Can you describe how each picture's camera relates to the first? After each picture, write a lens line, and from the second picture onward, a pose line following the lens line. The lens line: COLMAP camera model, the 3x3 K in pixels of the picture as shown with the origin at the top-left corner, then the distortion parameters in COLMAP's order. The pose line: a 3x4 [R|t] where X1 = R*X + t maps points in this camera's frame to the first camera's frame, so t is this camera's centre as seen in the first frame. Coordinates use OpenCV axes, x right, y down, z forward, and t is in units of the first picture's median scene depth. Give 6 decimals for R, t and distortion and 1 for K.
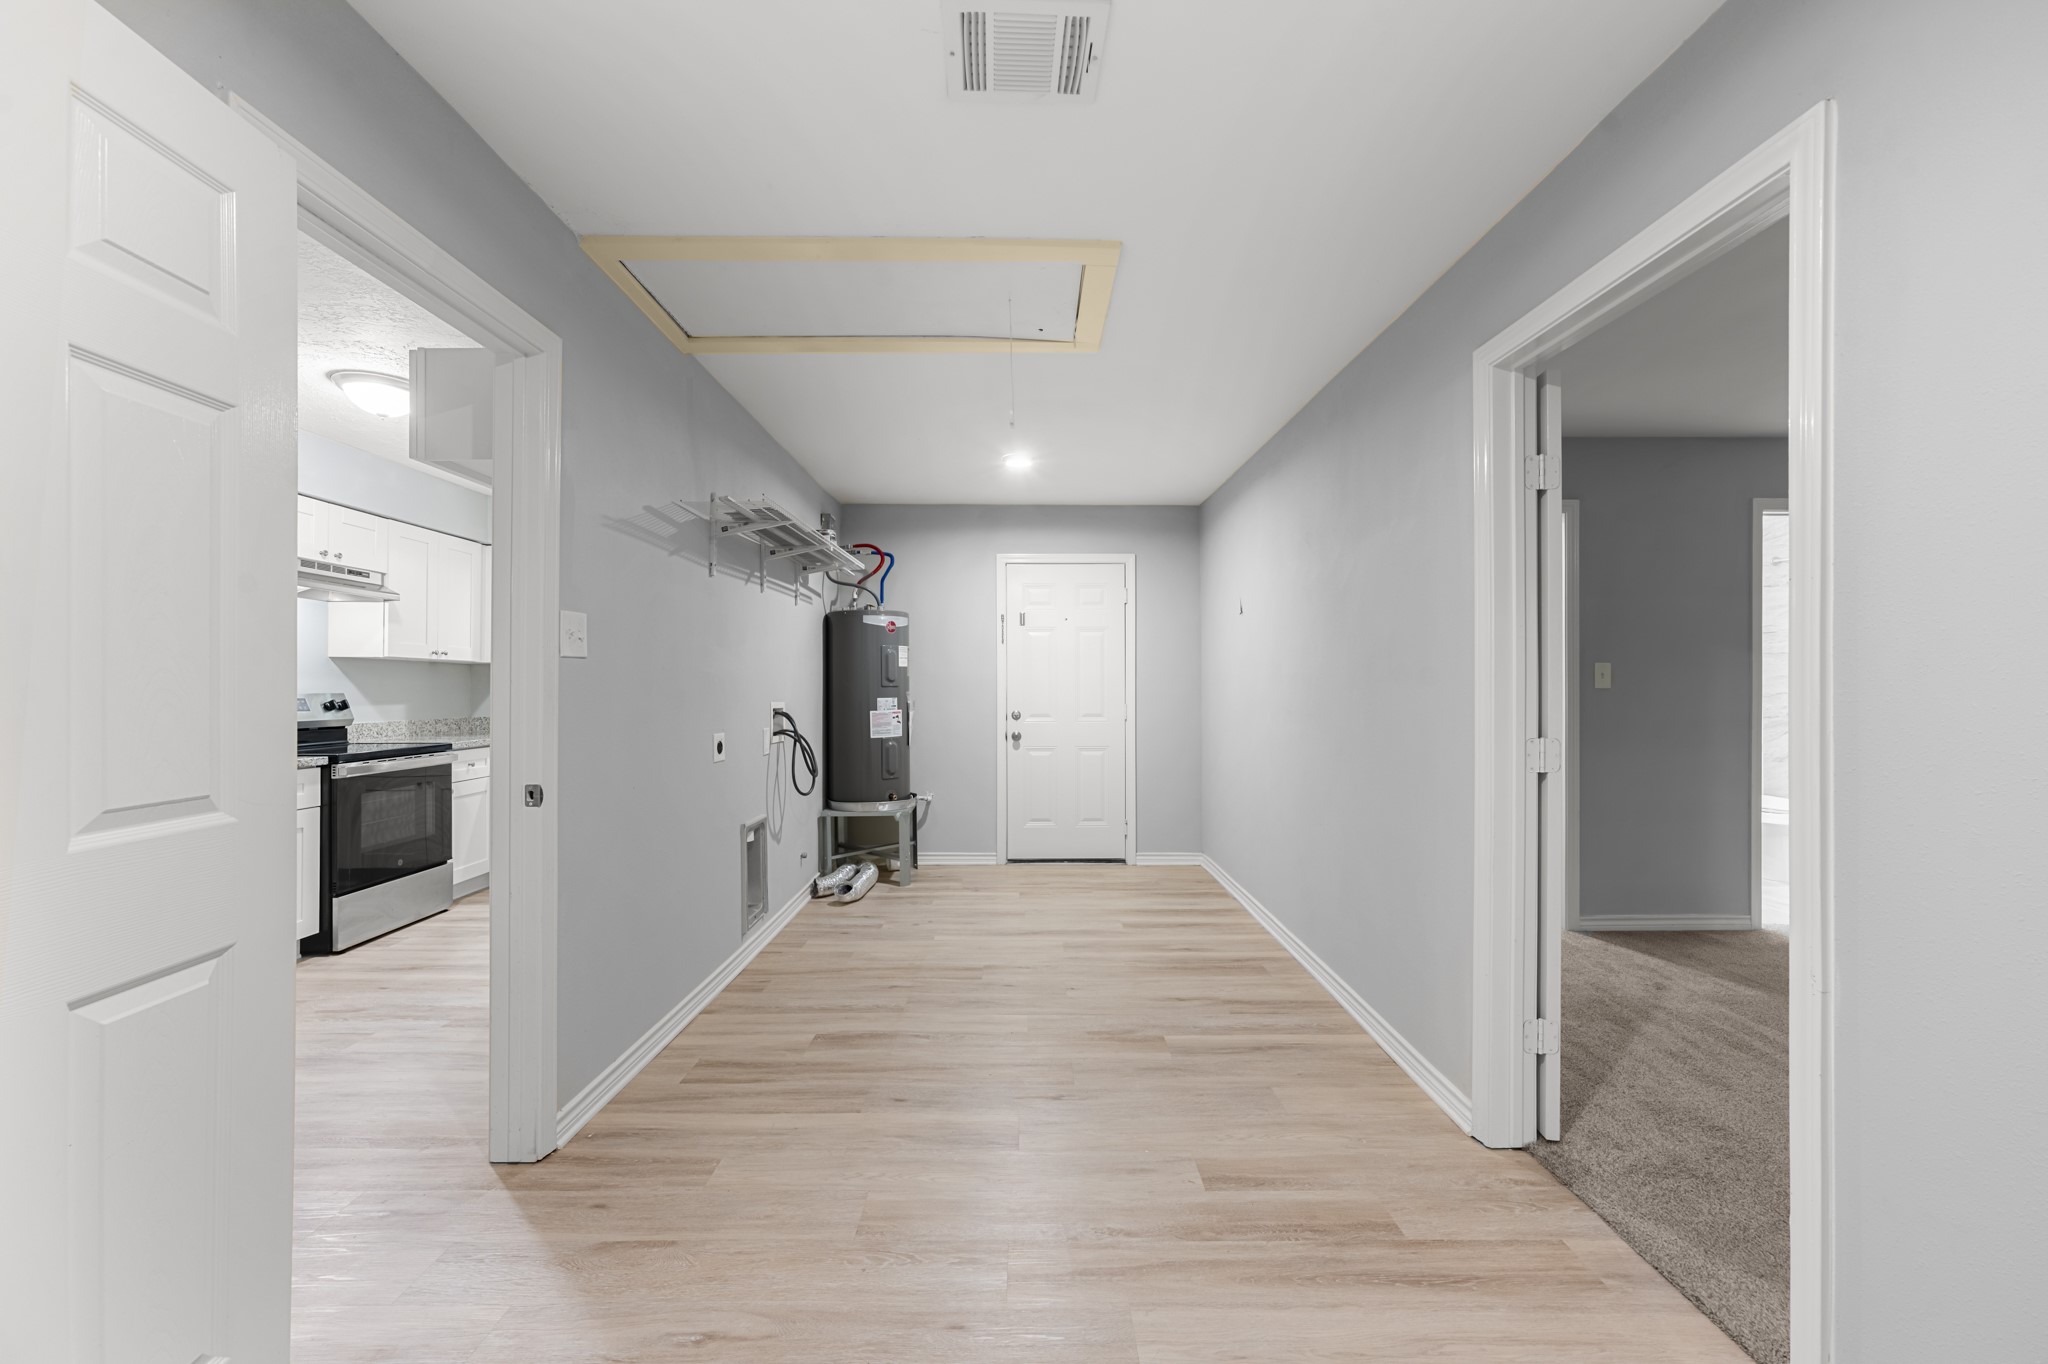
lens RADIAL K [[813.6, 0, 1023.8], [0, 813.6, 685.8], [0, 0, 1]] dist [-0.027064, 0.014028]
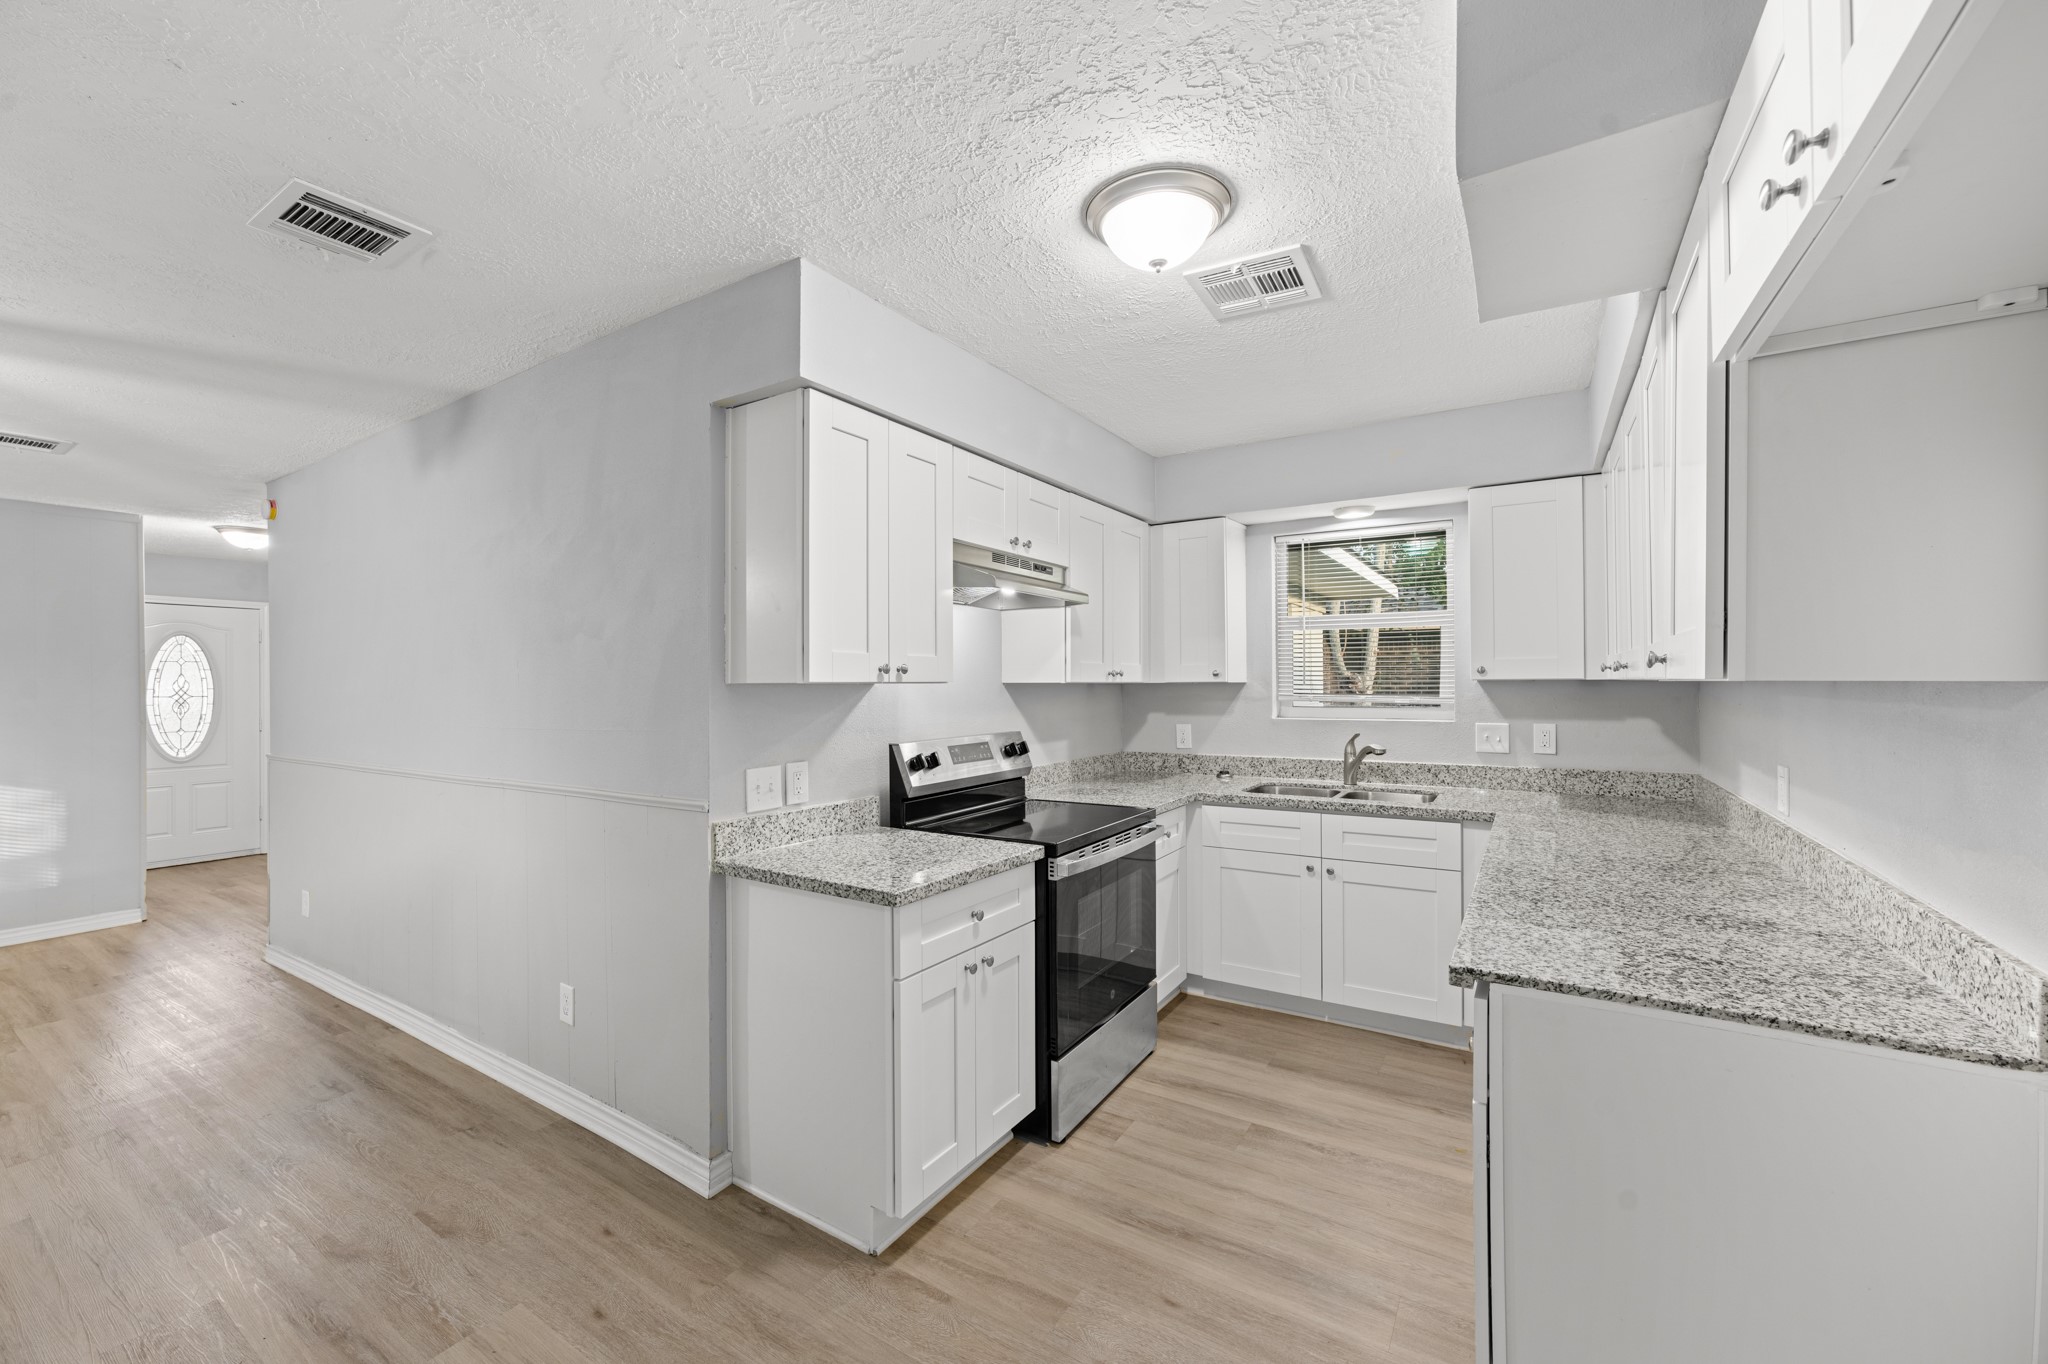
lens RADIAL K [[813.6, 0, 1024.2], [0, 813.6, 687.5], [0, 0, 1]] dist [-0.027064, 0.014028]
pose [[0.842075, -0.005431, -0.539333, -0.582557], [0.009025, 0.999951, 0.004023, -0.047052], [0.539285, -0.008255, 0.842083, 0.487223]]
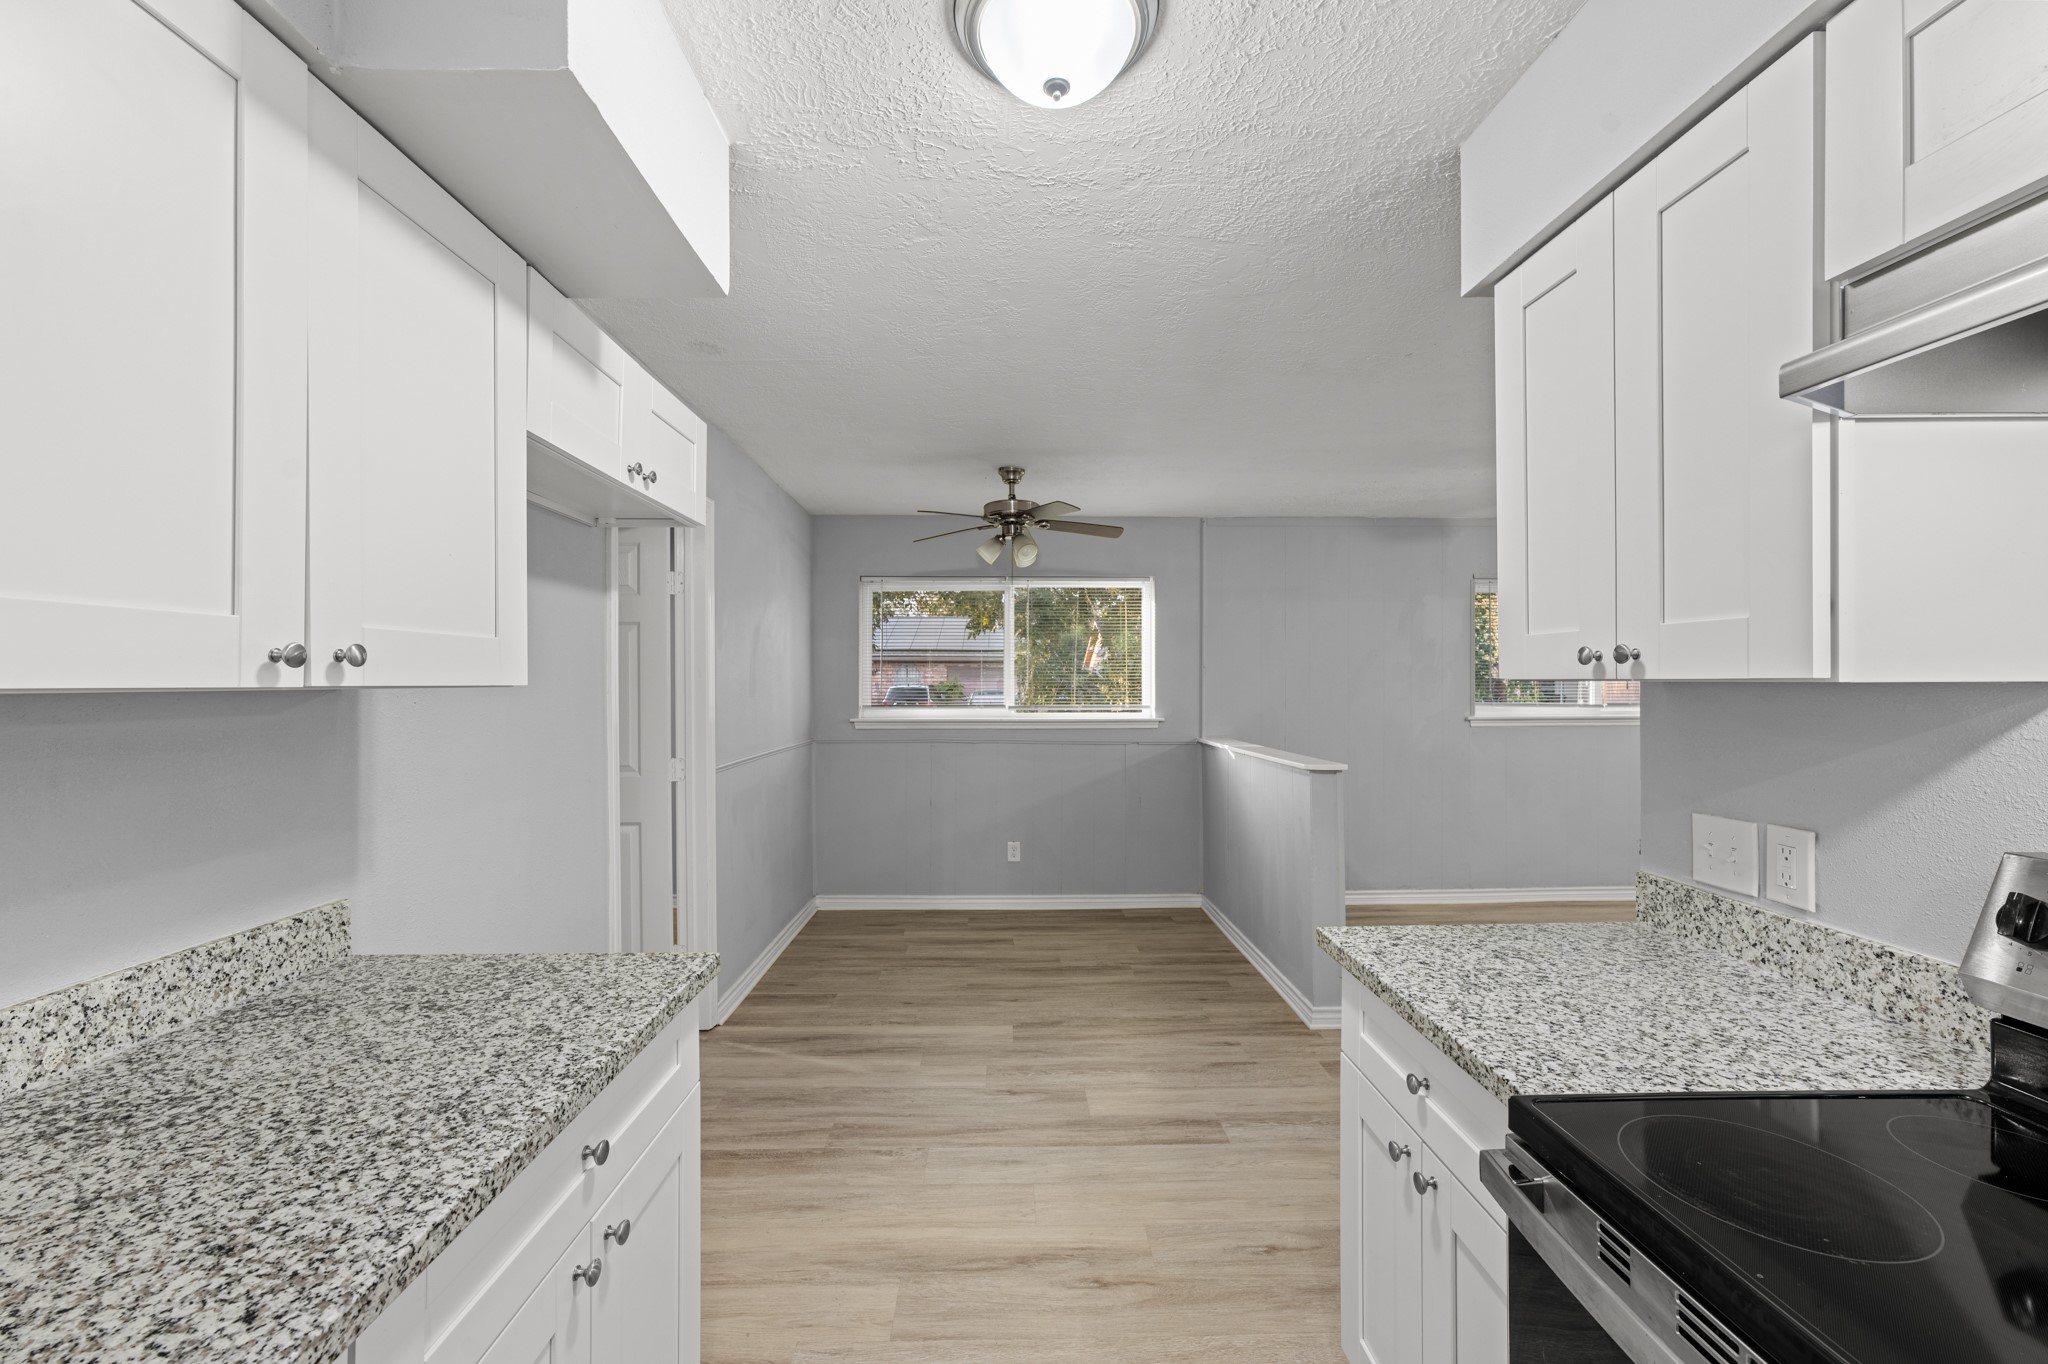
lens RADIAL K [[813.6, 0, 1014.6], [0, 813.6, 681.4], [0, 0, 1]] dist [-0.027064, 0.014028]
pose [[-0.999947, 0.000038, -0.010262, -0.778716], [0.000060, 0.999998, -0.002194, -0.047901], [0.010262, -0.002194, -0.999945, 1.395439]]
